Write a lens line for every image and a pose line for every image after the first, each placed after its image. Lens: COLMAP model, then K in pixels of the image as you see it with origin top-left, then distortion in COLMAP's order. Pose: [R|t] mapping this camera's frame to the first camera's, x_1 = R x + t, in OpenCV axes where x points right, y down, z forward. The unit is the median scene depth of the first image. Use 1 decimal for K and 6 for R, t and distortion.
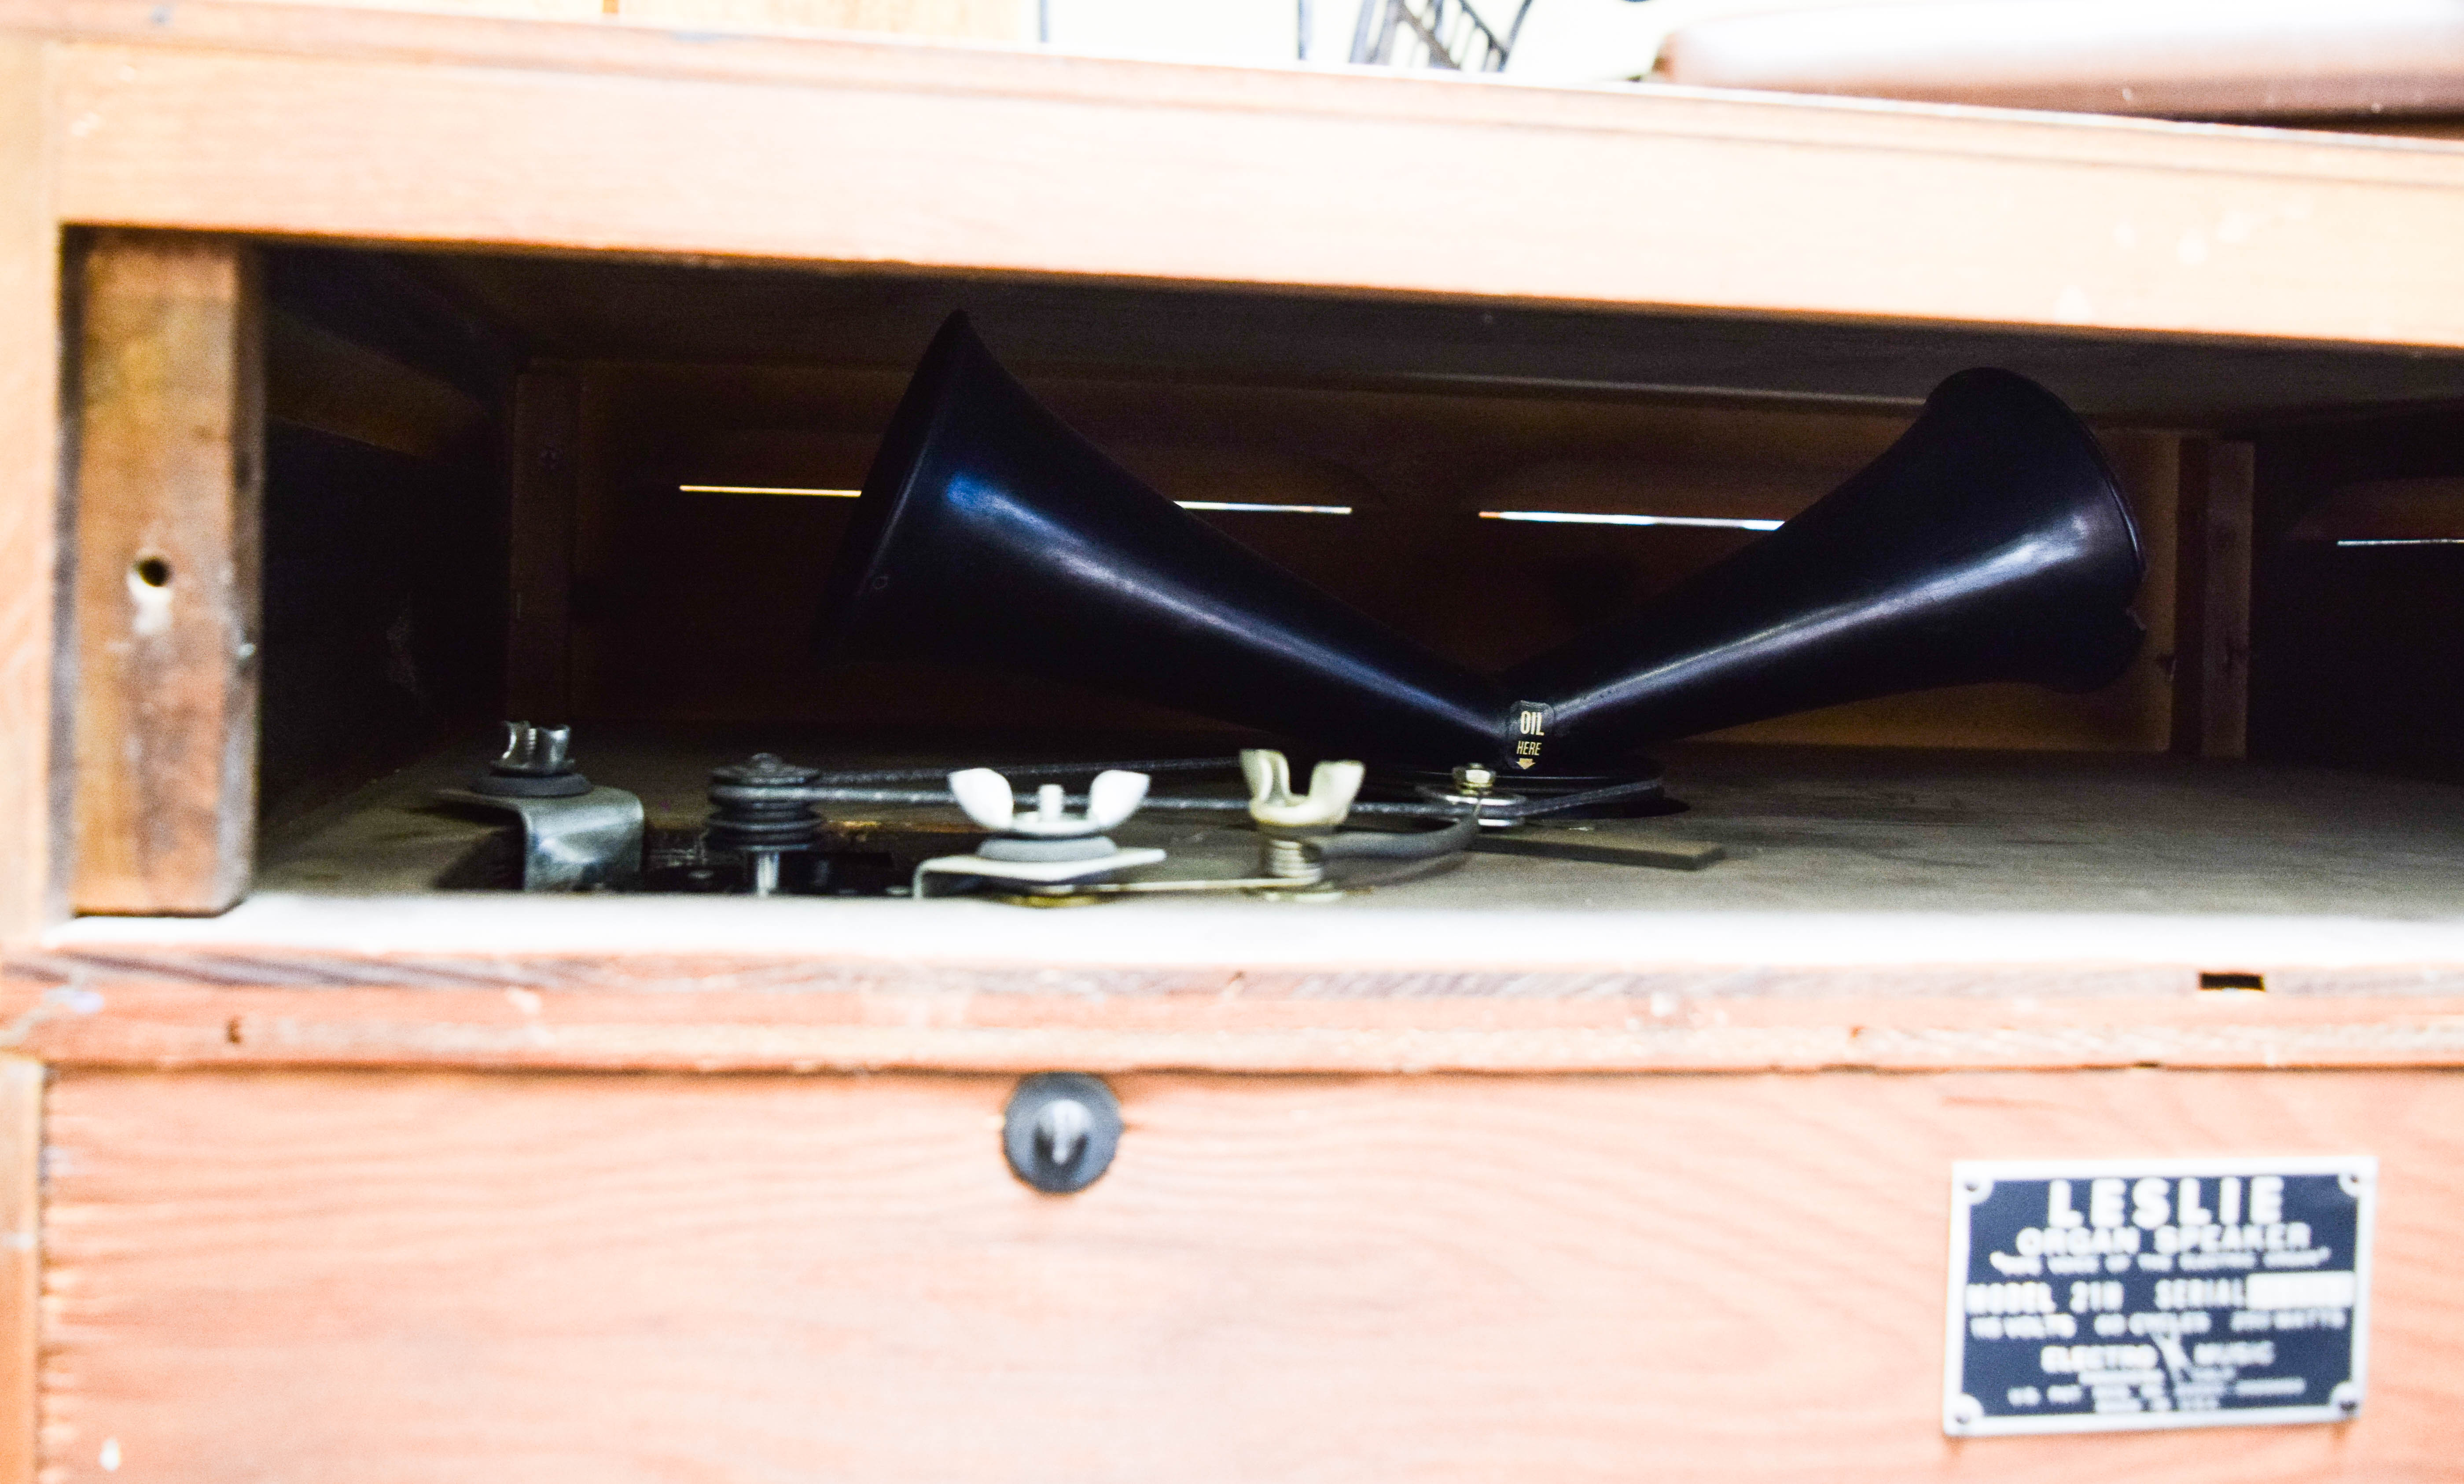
lens RADIAL K [[1728.8, 0, 1181.3], [0, 1728.8, 815.6], [0, 0, 1]] dist [-0.023024, -0.002455]
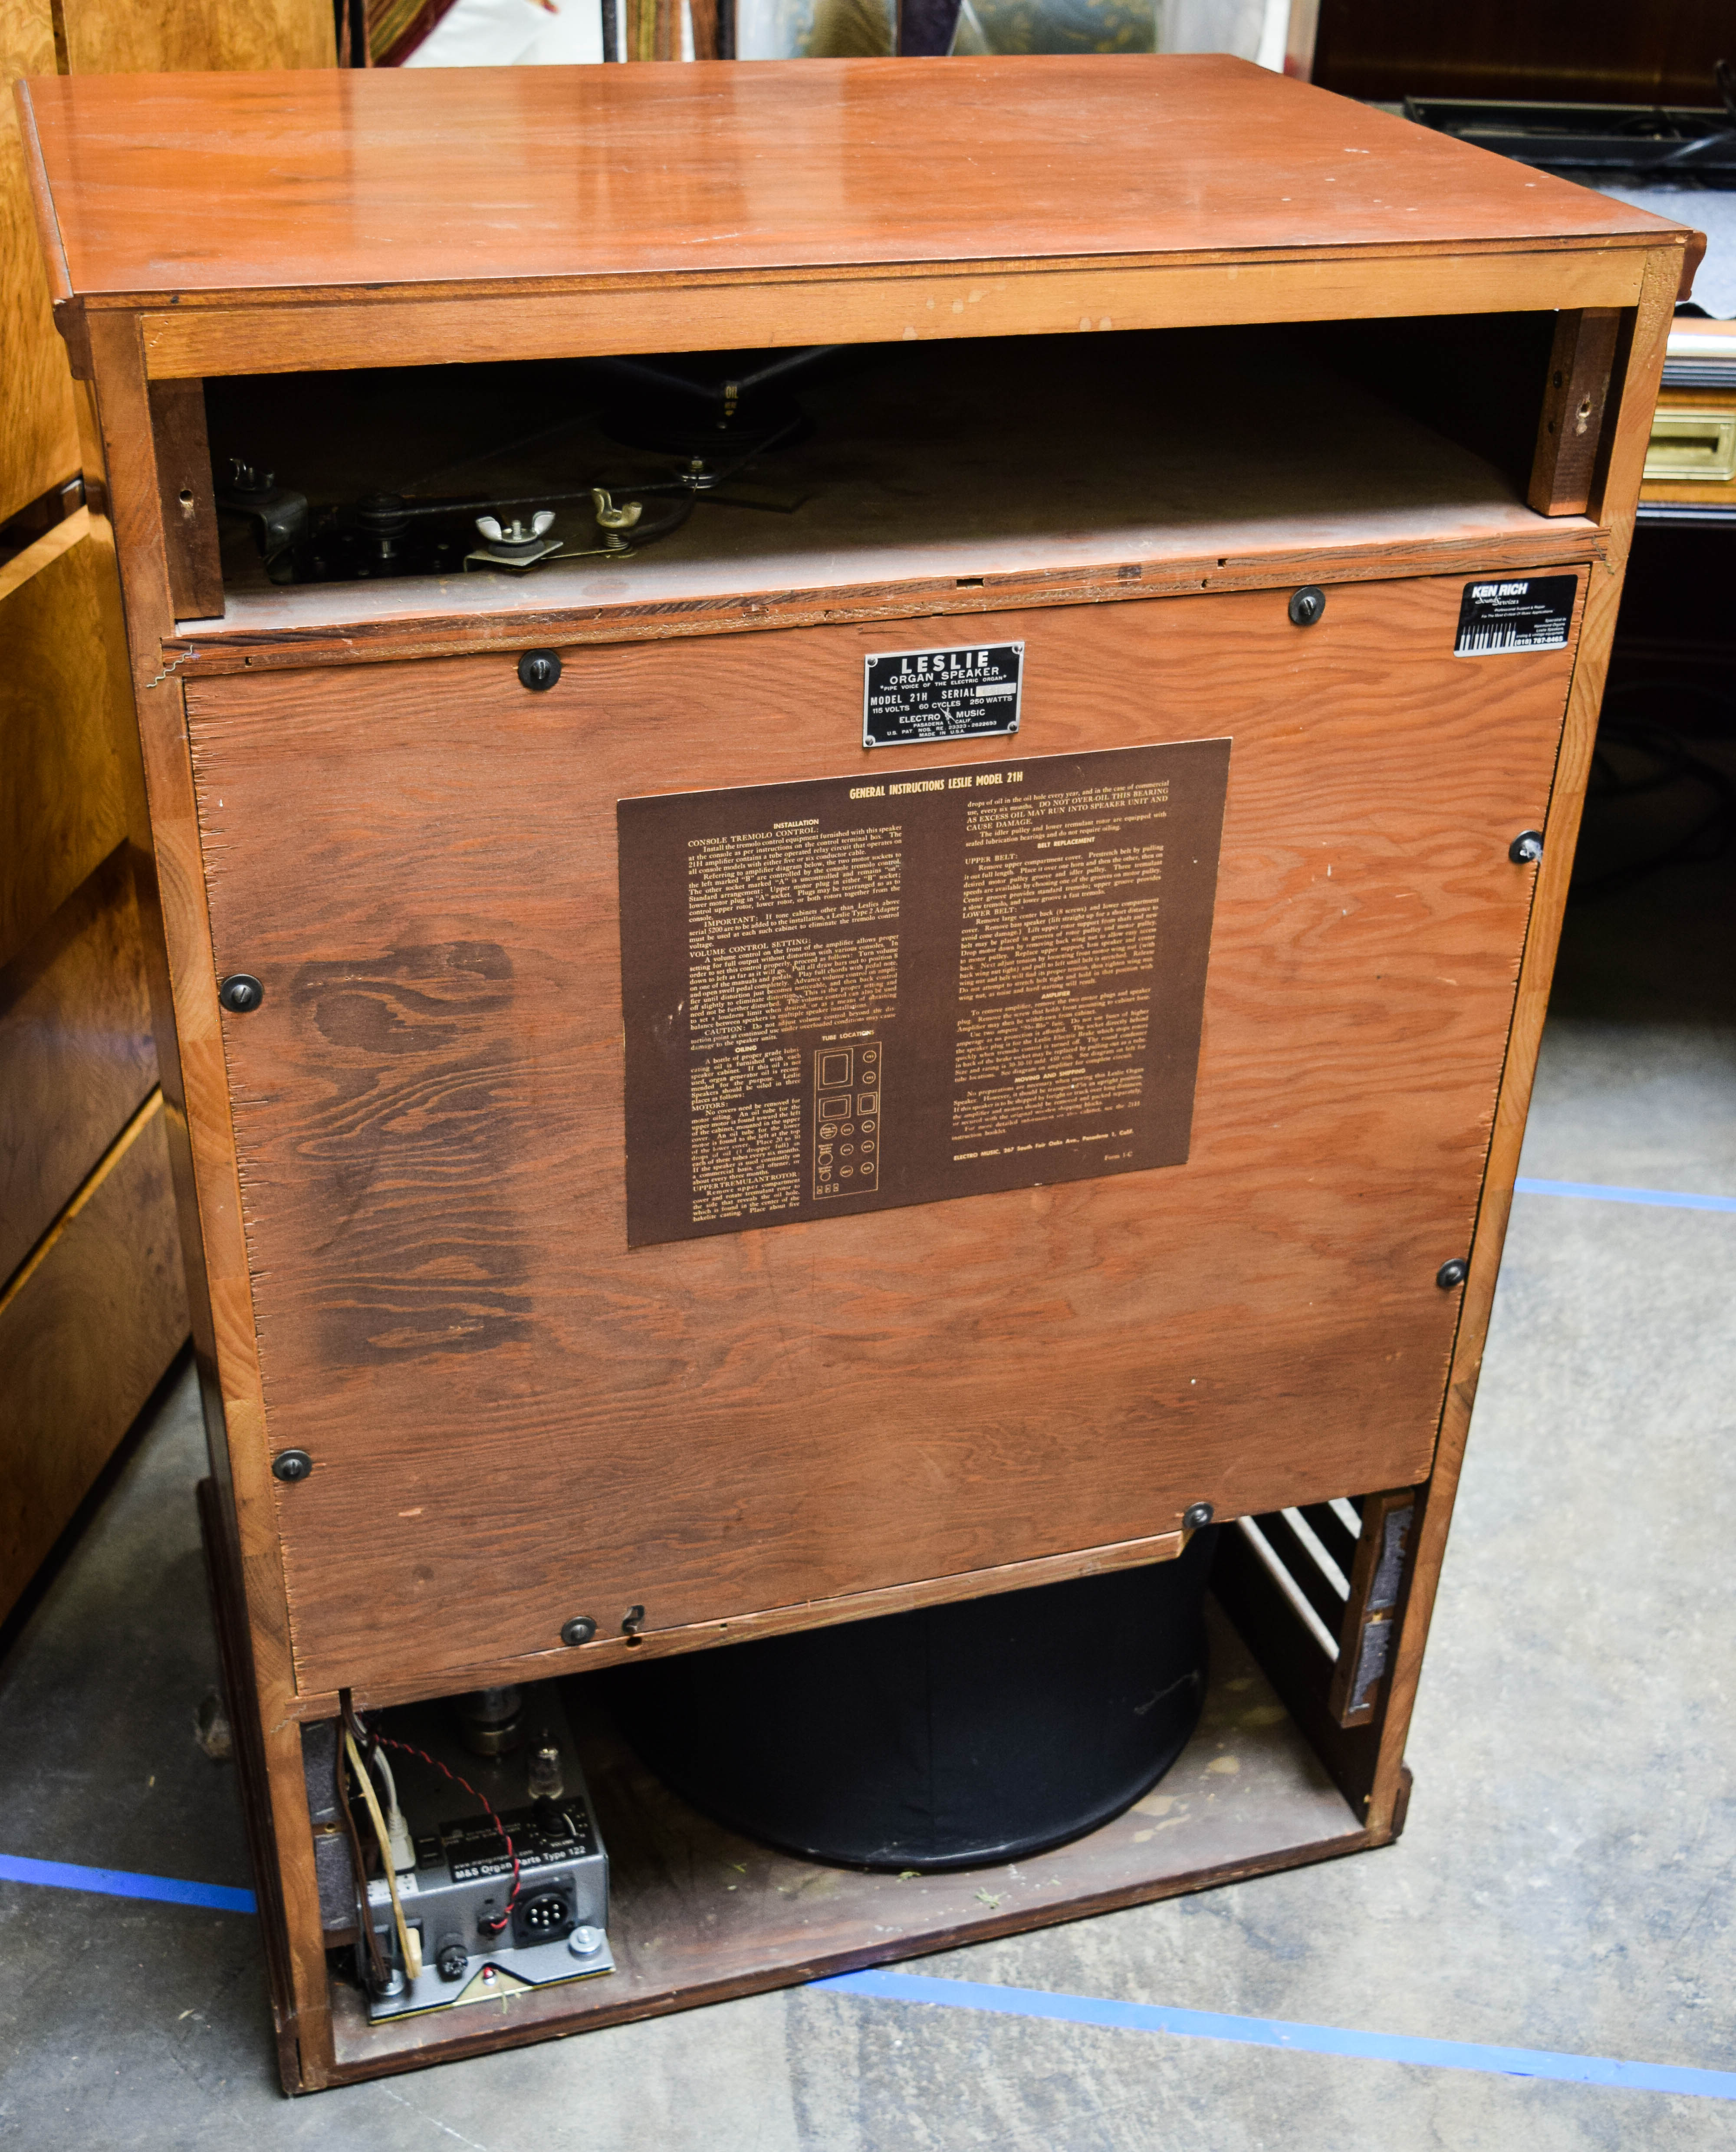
lens RADIAL K [[2569.9, 0, 867.1], [0, 2569.9, 1083.7], [0, 0, 1]] dist [-0.011205, 0.000000]
pose [[0.985336, -0.087032, 0.146757, -0.203470], [0.003577, 0.870474, 0.492202, -1.202671], [-0.170586, -0.484460, 0.858020, -2.808304]]
